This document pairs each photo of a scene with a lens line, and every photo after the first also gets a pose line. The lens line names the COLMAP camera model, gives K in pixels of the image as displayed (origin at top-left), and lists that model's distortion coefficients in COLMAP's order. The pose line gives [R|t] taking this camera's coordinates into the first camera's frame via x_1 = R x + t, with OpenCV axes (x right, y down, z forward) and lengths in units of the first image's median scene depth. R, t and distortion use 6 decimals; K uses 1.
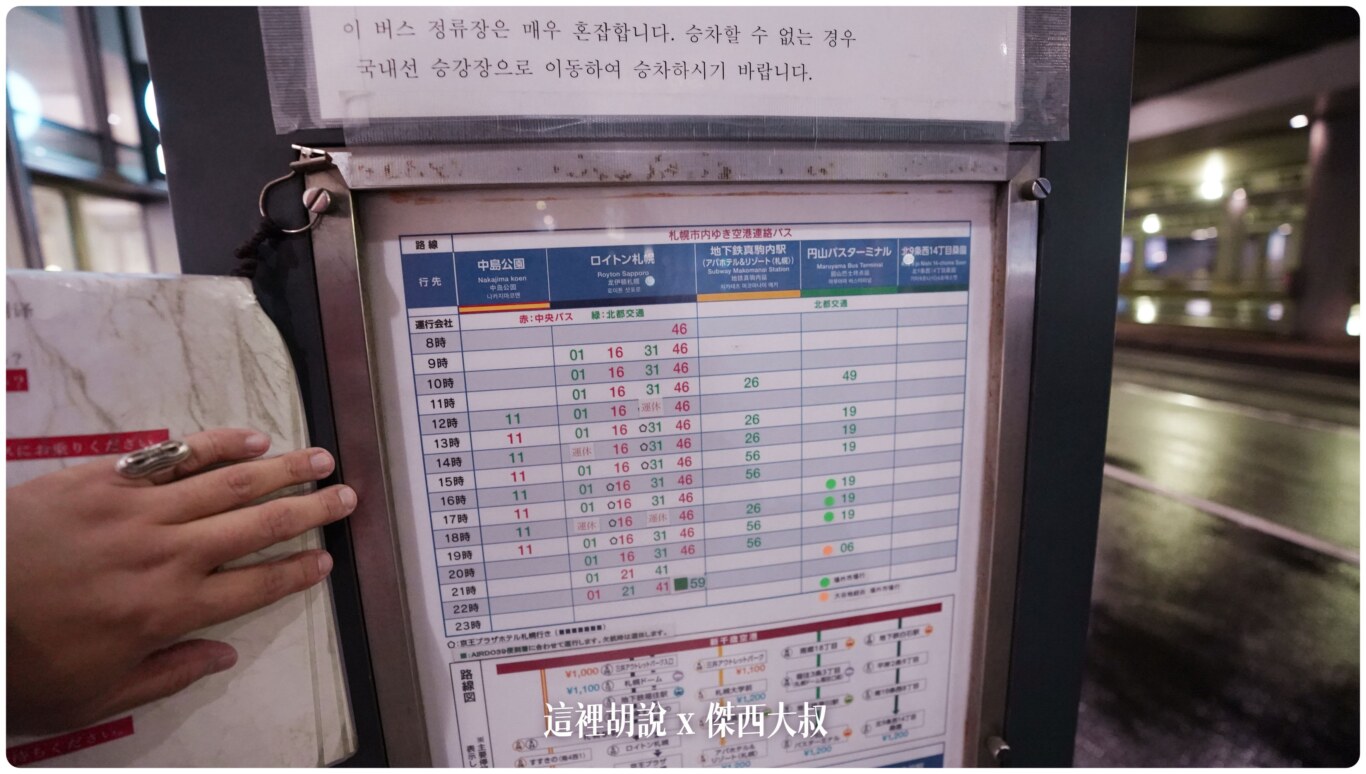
lens RADIAL K [[619.3, 0, 683.0], [0, 619.3, 387.0], [0, 0, 1]] dist [-0.058777, 0.018133]
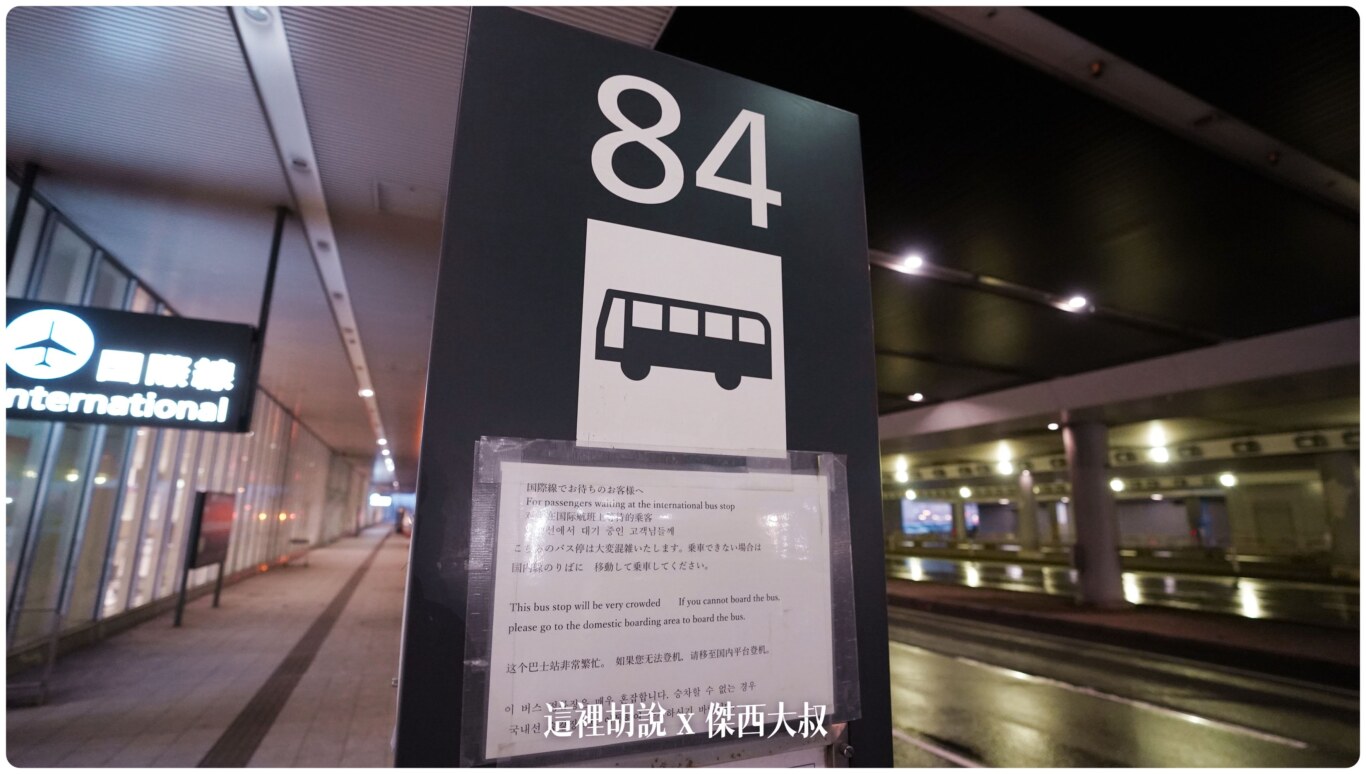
lens RADIAL K [[619.3, 0, 683.0], [0, 619.3, 387.0], [0, 0, 1]] dist [-0.058777, 0.018133]
pose [[0.974366, 0.095795, 0.203555, -0.455934], [-0.012984, 0.927248, -0.374222, -0.751209], [-0.224595, 0.361986, 0.904723, -1.127575]]
